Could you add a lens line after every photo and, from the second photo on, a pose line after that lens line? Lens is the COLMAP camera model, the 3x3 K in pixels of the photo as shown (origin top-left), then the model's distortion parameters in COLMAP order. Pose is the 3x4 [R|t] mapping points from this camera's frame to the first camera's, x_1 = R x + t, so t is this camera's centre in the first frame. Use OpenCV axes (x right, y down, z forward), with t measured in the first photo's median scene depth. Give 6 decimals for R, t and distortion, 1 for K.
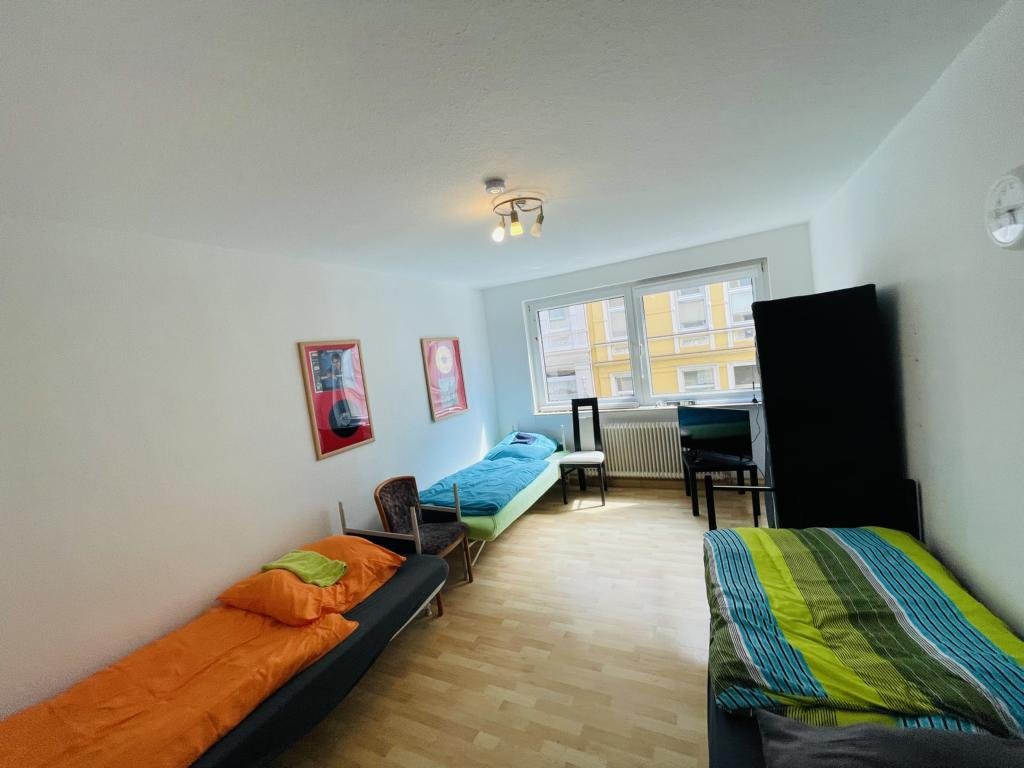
lens RADIAL K [[431.2, 0, 505.1], [0, 431.2, 379.6], [0, 0, 1]] dist [-0.002742, -0.000118]
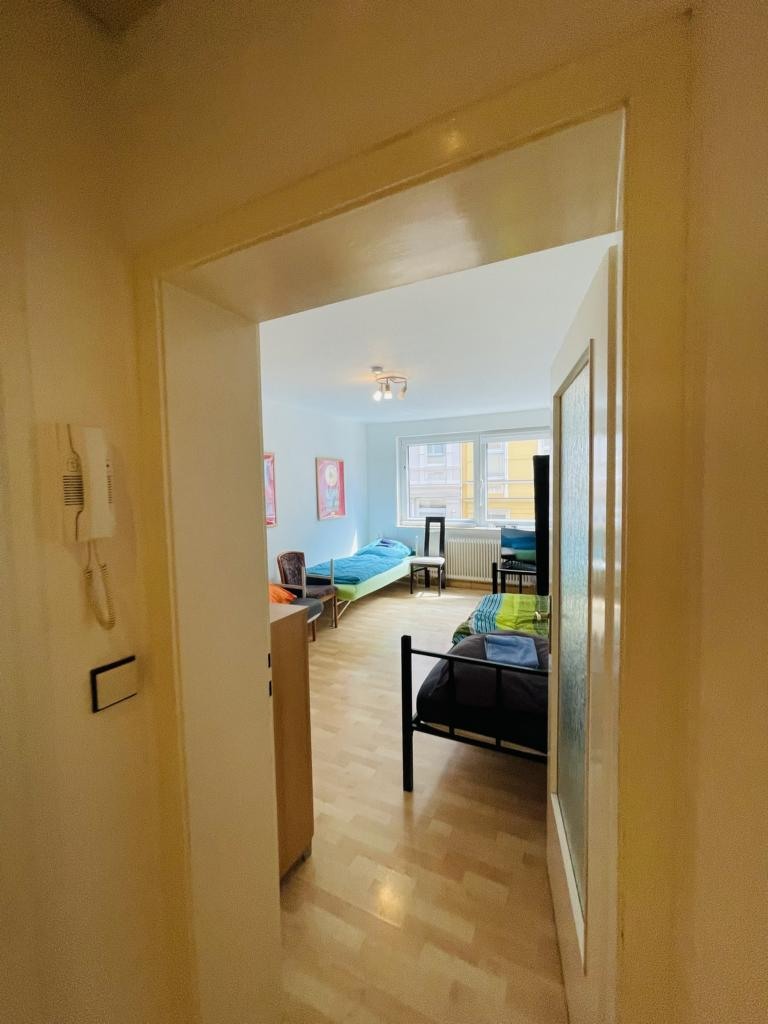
lens RADIAL K [[412.3, 0, 382.5], [0, 412.3, 514.8], [0, 0, 1]] dist [-0.003137, 0.000128]
pose [[0.994302, 0.106511, 0.004309, 0.024228], [-0.106571, 0.994149, 0.017621, 0.041796], [-0.002407, -0.017979, 0.999835, -0.304746]]
